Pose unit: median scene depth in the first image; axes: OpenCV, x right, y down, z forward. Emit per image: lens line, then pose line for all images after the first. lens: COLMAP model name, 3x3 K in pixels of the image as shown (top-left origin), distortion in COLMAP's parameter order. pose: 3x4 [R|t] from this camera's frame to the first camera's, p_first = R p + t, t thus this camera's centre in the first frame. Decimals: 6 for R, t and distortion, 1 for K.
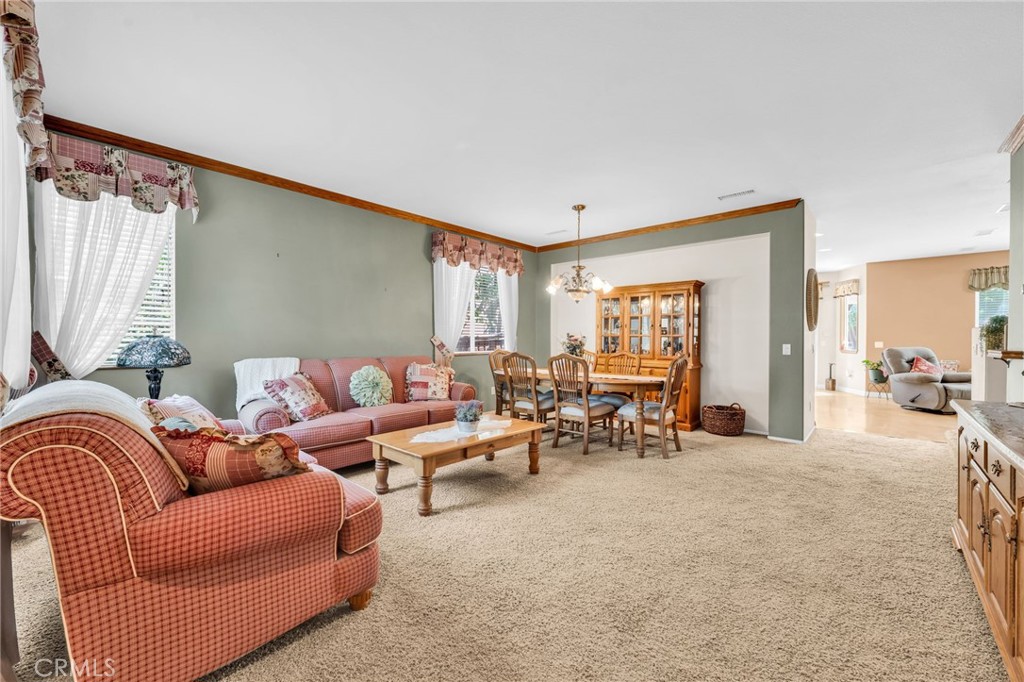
lens RADIAL K [[402.2, 0, 511.7], [0, 402.2, 342.5], [0, 0, 1]] dist [-0.002202, -0.000196]
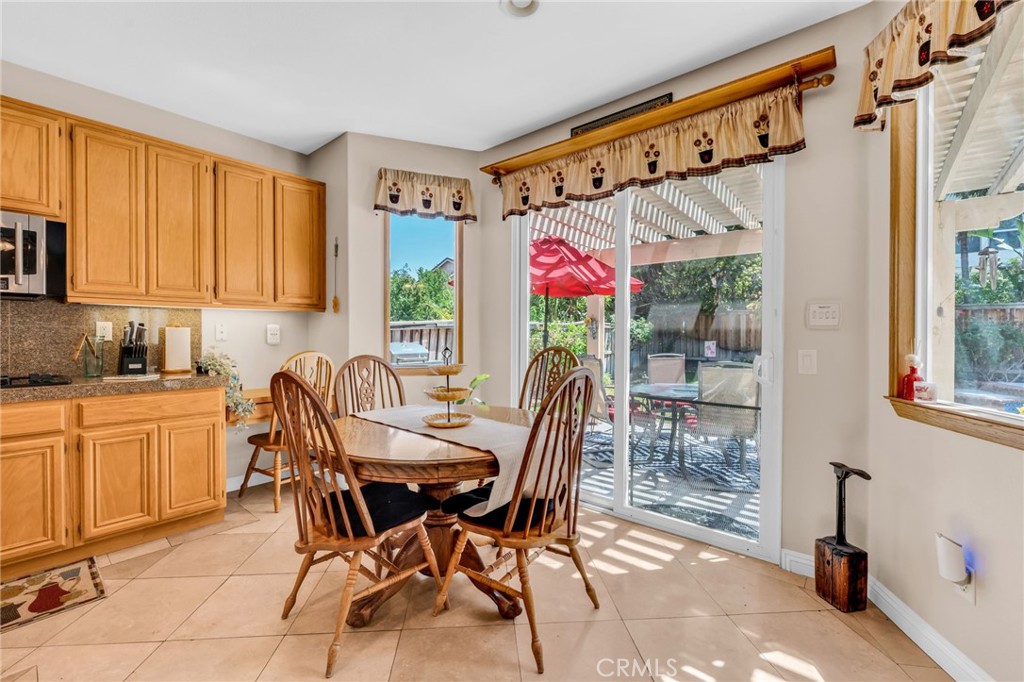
lens RADIAL K [[430.3, 0, 509.5], [0, 430.3, 339.7], [0, 0, 1]] dist [0.000069, 0.000189]
pose [[0.999904, 0.000428, 0.013860, 0.746242], [-0.000518, 0.999979, 0.006478, -0.010654], [-0.013857, -0.006484, 0.999883, 0.940669]]
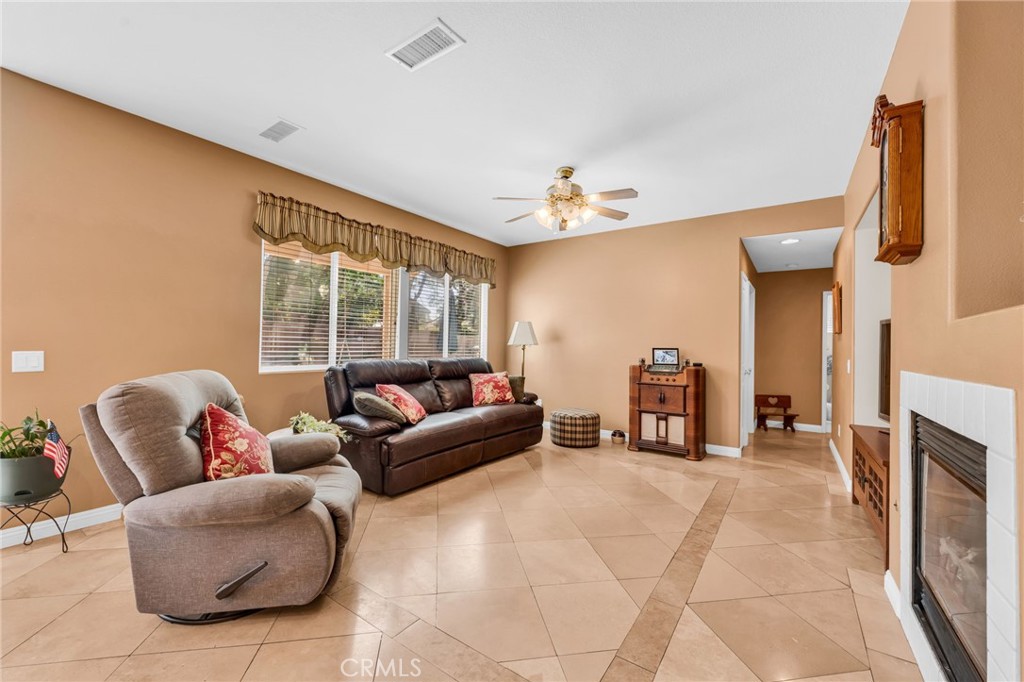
lens RADIAL K [[410.4, 0, 507.5], [0, 410.4, 344.8], [0, 0, 1]] dist [-0.001778, 0.000128]
pose [[-0.124023, 0.000400, 0.992279, 0.605920], [-0.010890, 0.999939, -0.001764, -0.009305], [-0.992220, -0.011025, -0.124012, 0.722734]]
